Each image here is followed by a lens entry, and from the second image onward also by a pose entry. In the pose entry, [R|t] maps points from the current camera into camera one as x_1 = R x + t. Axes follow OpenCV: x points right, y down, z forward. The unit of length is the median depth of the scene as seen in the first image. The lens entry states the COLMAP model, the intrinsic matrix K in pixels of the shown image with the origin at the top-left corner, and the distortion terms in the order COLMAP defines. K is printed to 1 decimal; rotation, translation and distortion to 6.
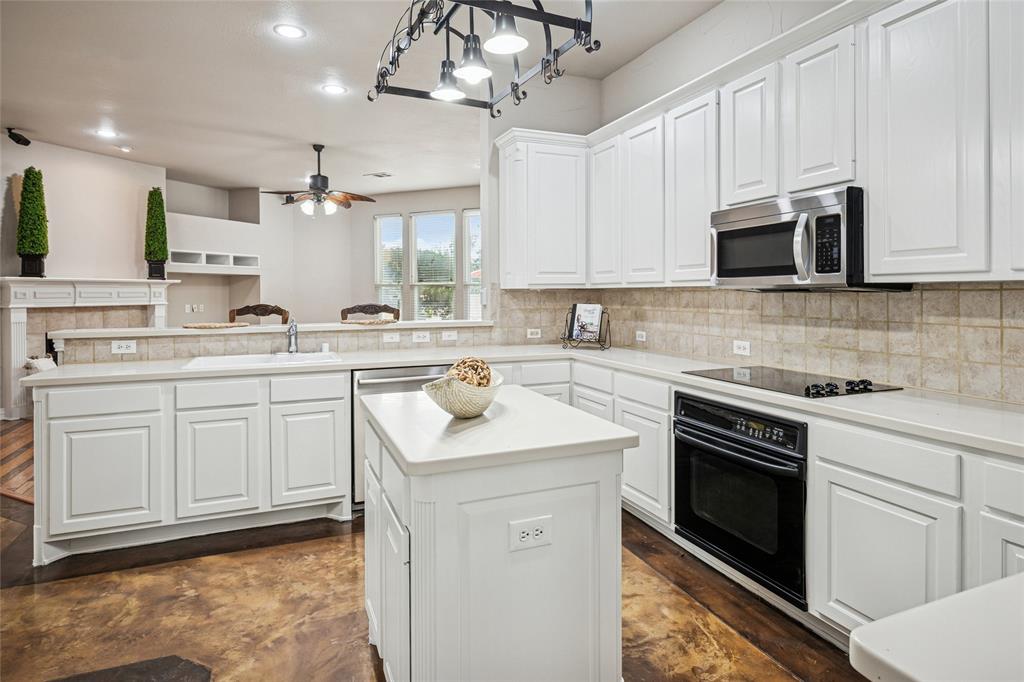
lens RADIAL K [[559.4, 0, 515.8], [0, 559.4, 293.1], [0, 0, 1]] dist [-0.002133, 0.000062]
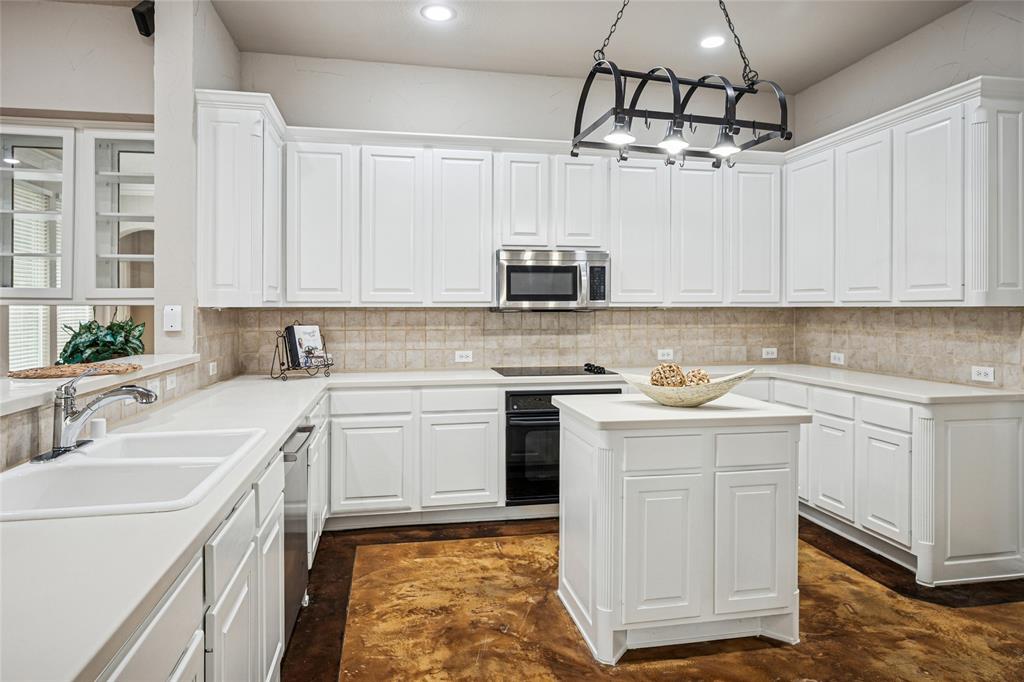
lens RADIAL K [[599.6, 0, 499.9], [0, 599.6, 309.9], [0, 0, 1]] dist [-0.000010, -0.002431]
pose [[0.215079, 0.001925, 0.976595, -0.969916], [0.001111, 0.999997, -0.002215, -0.003500], [-0.976596, 0.001562, 0.215076, 0.694261]]
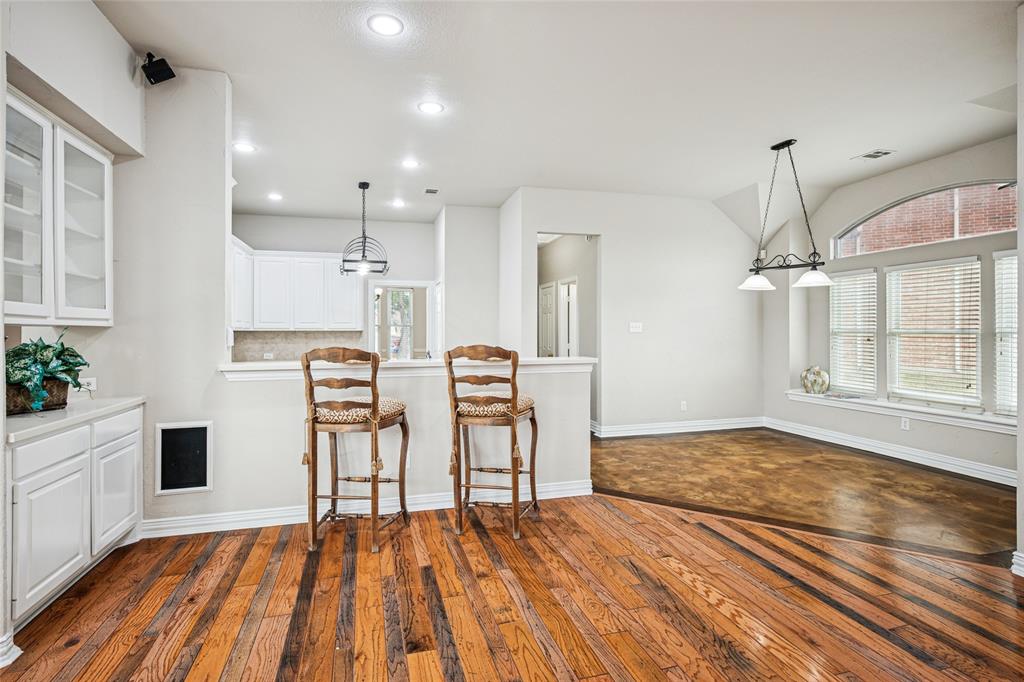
lens RADIAL K [[510.9, 0, 510.6], [0, 510.9, 328.3], [0, 0, 1]] dist [-0.000611, 0.000436]
pose [[-0.991143, 0.009065, 0.132491, -0.890476], [0.008224, 0.999942, -0.006892, 0.002564], [-0.132545, -0.005741, -0.991160, 2.563215]]
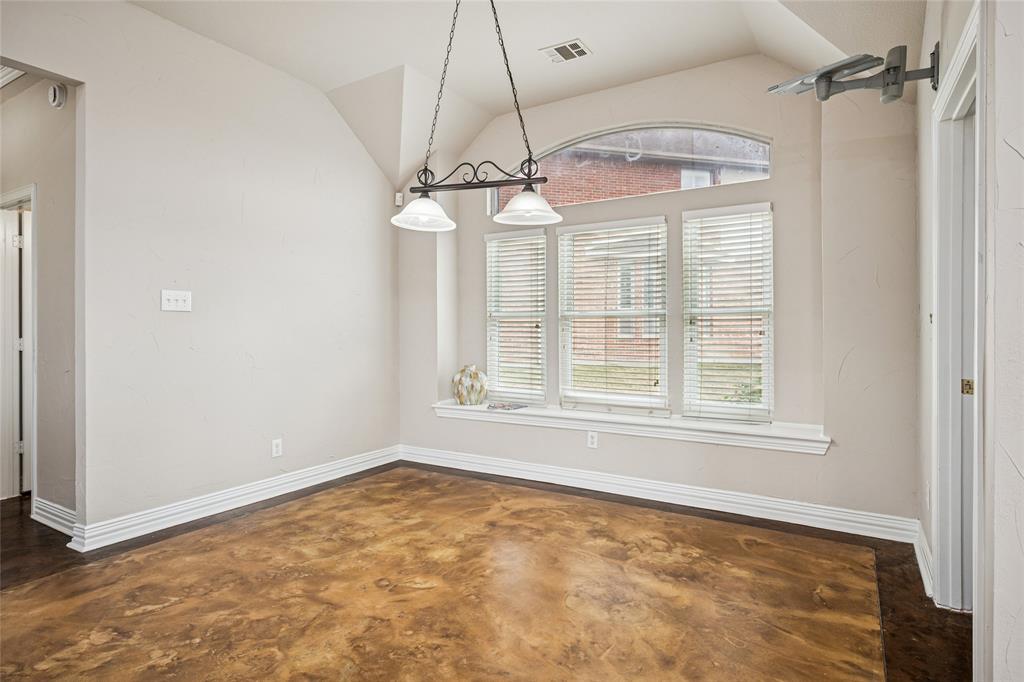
lens RADIAL K [[559.4, 0, 511.1], [0, 559.4, 332.8], [0, 0, 1]] dist [-0.002133, 0.000062]
pose [[-0.820859, 0.011790, -0.571010, -1.041260], [0.007941, 0.999926, 0.009231, 0.049365], [0.571076, 0.003043, -0.820891, 1.652296]]
